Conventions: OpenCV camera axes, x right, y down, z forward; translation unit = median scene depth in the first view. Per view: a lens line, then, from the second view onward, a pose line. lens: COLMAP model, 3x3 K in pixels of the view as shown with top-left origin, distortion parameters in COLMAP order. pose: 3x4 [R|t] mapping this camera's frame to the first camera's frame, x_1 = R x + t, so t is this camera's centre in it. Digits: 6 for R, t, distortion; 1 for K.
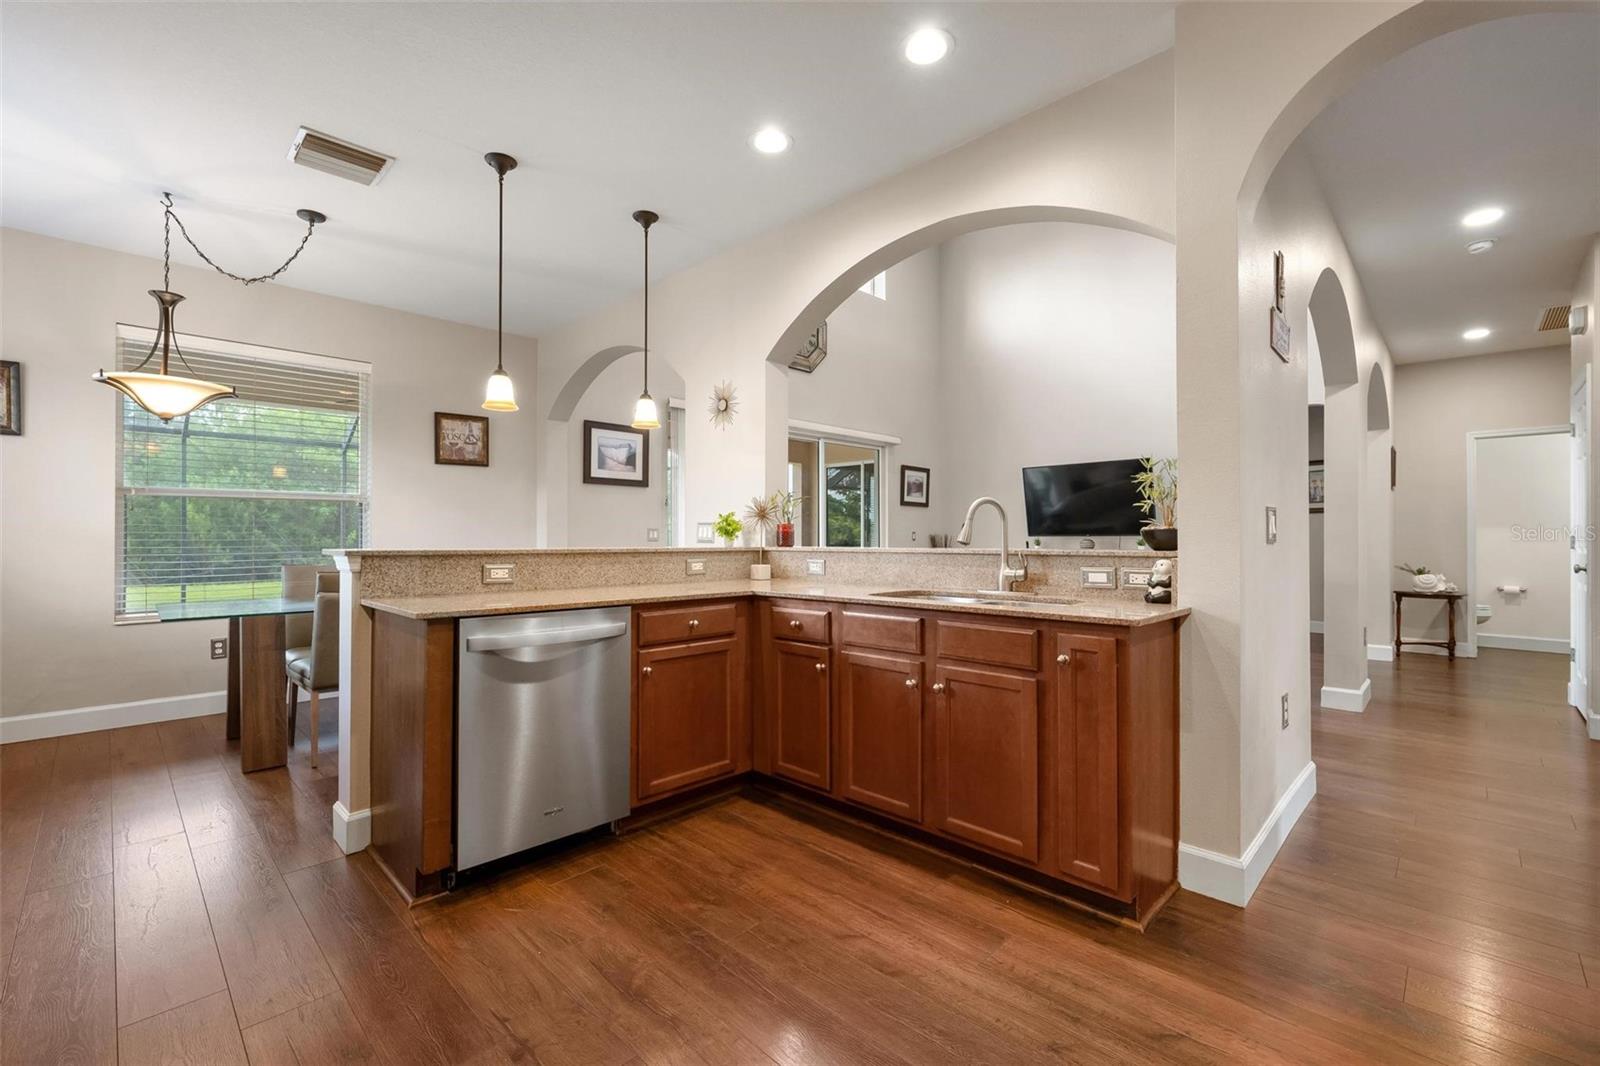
lens RADIAL K [[661.4, 0, 815.4], [0, 661.4, 535.2], [0, 0, 1]] dist [-0.001751, -0.000688]
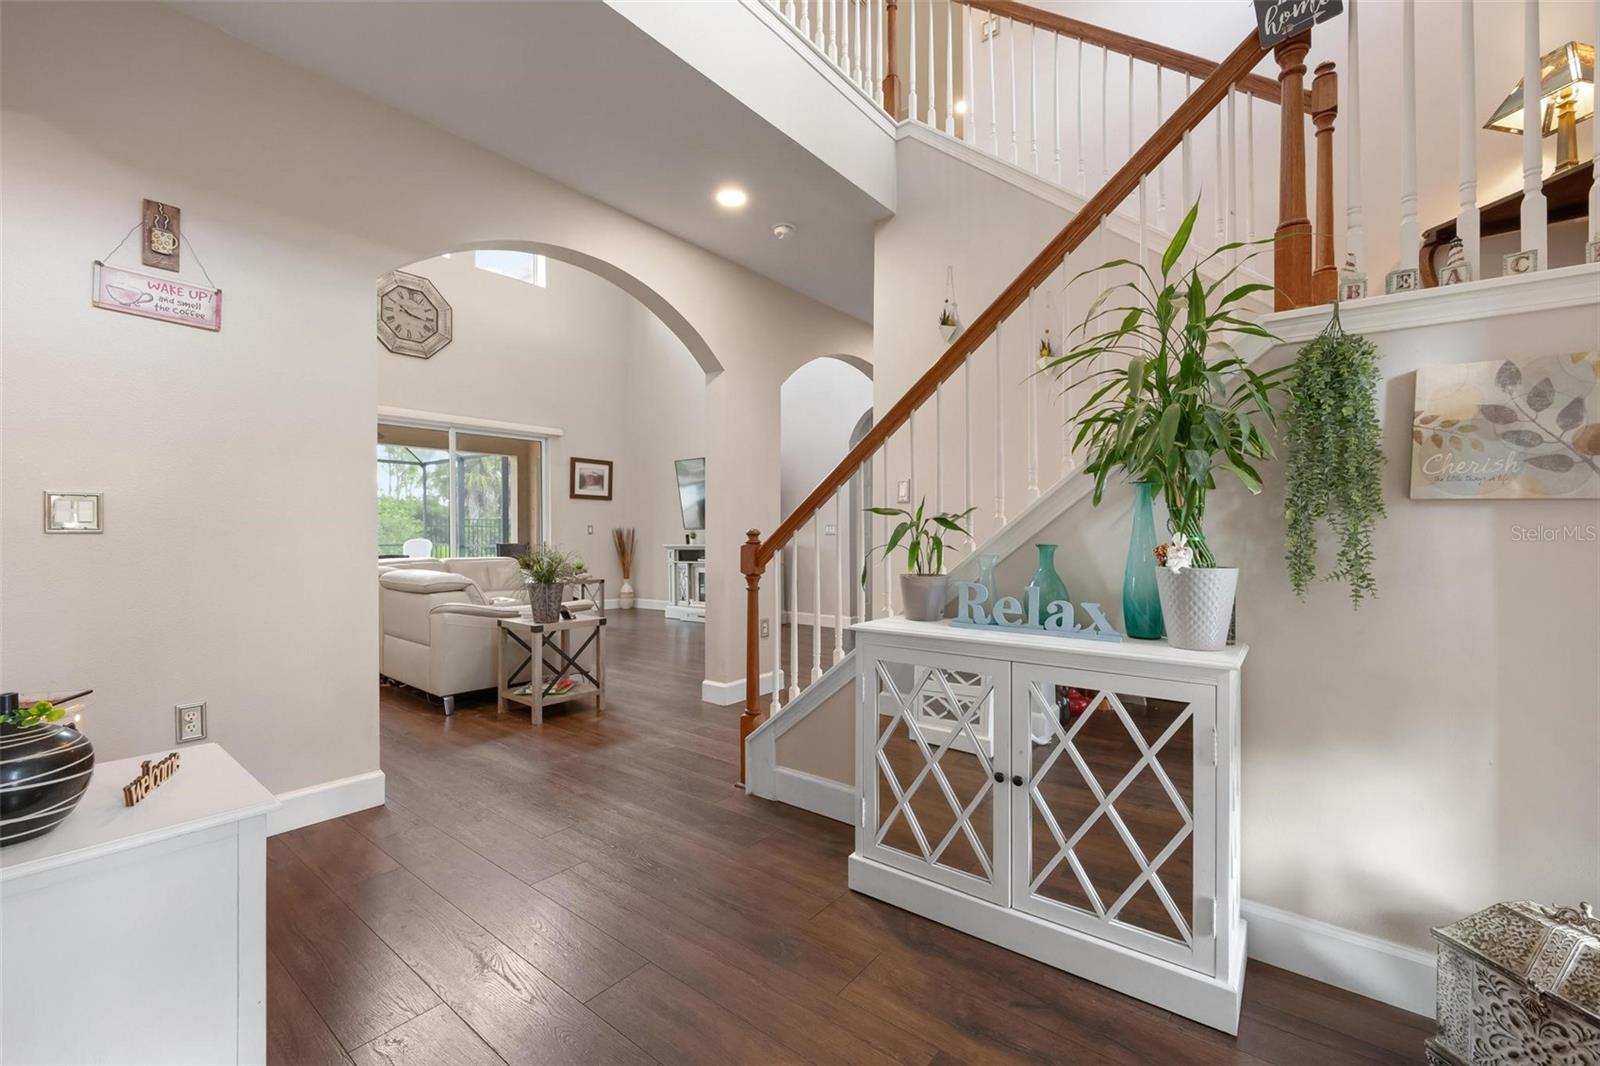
lens RADIAL K [[661.4, 0, 803.5], [0, 661.4, 530.3], [0, 0, 1]] dist [-0.001751, -0.000688]
pose [[0.993282, -0.003247, 0.115672, 0.563611], [0.003405, 0.999994, -0.001173, 0.005860], [-0.115667, 0.001559, 0.993287, -0.005683]]
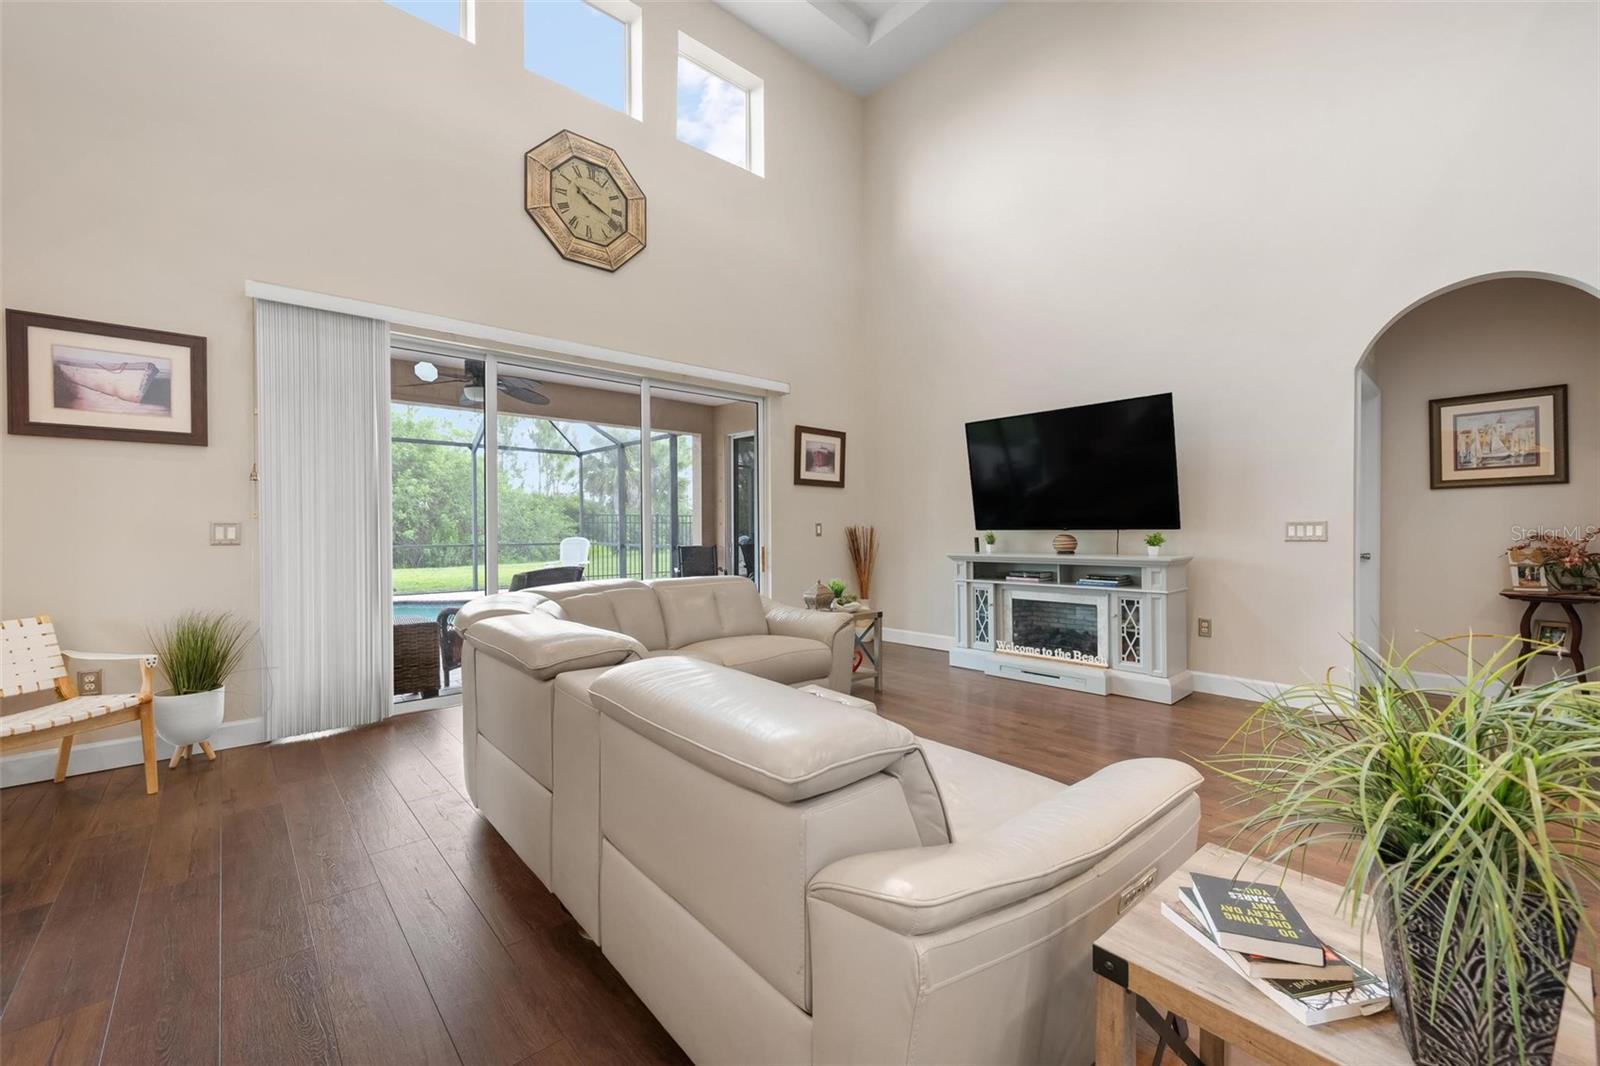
lens RADIAL K [[661.4, 0, 811.4], [0, 661.4, 530.2], [0, 0, 1]] dist [-0.001751, -0.000688]
pose [[0.998666, -0.004000, -0.051483, 0.285655], [0.004334, 0.999970, 0.006373, -0.004878], [0.051456, -0.006587, 0.998654, 0.513599]]
